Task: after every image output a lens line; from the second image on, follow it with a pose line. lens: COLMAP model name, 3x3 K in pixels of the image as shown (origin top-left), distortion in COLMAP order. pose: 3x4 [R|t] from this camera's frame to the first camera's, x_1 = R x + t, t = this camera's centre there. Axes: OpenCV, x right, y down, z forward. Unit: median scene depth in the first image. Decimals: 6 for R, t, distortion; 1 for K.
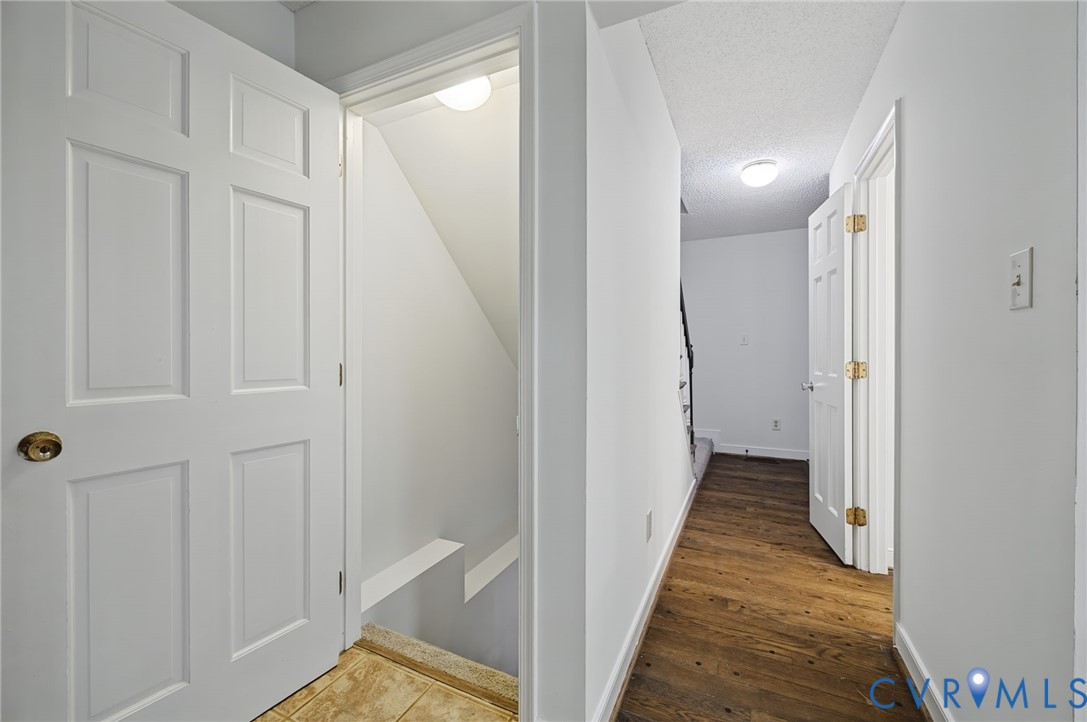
lens RADIAL K [[432.7, 0, 542.7], [0, 432.7, 354.9], [0, 0, 1]] dist [-0.013702, 0.008524]
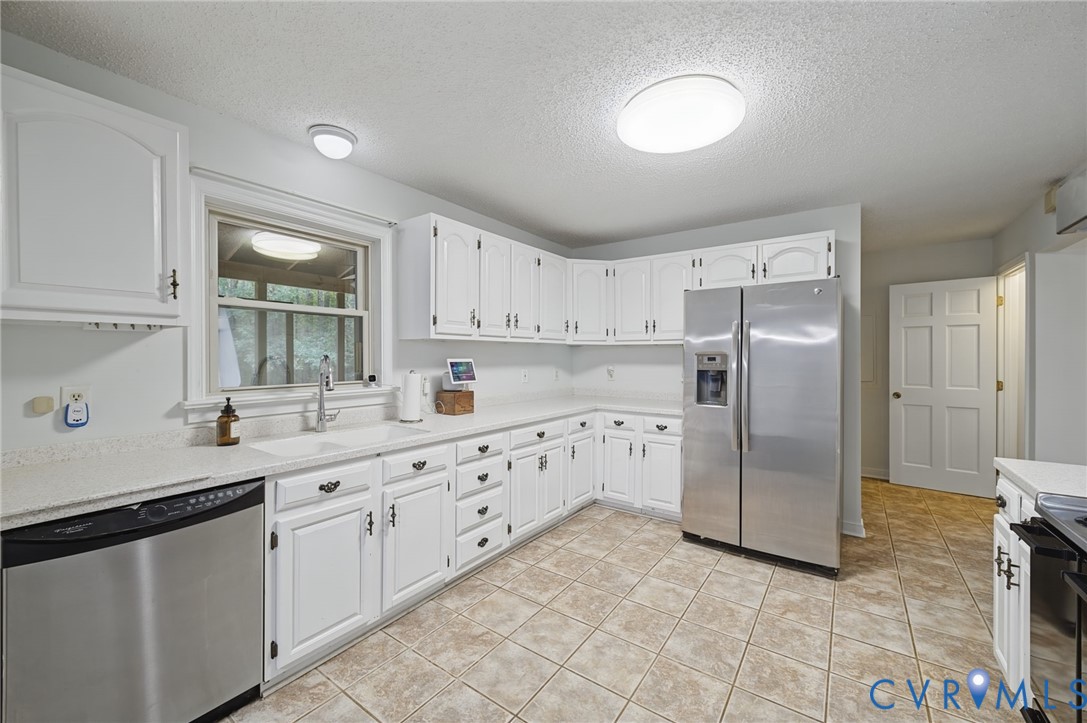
lens RADIAL K [[432.7, 0, 542.7], [0, 432.7, 355.4], [0, 0, 1]] dist [-0.013702, 0.008524]
pose [[-0.163110, -0.003051, -0.986603, 2.946881], [-0.006386, 0.999978, -0.002036, -0.133350], [0.986587, 0.005968, -0.163126, -1.470264]]
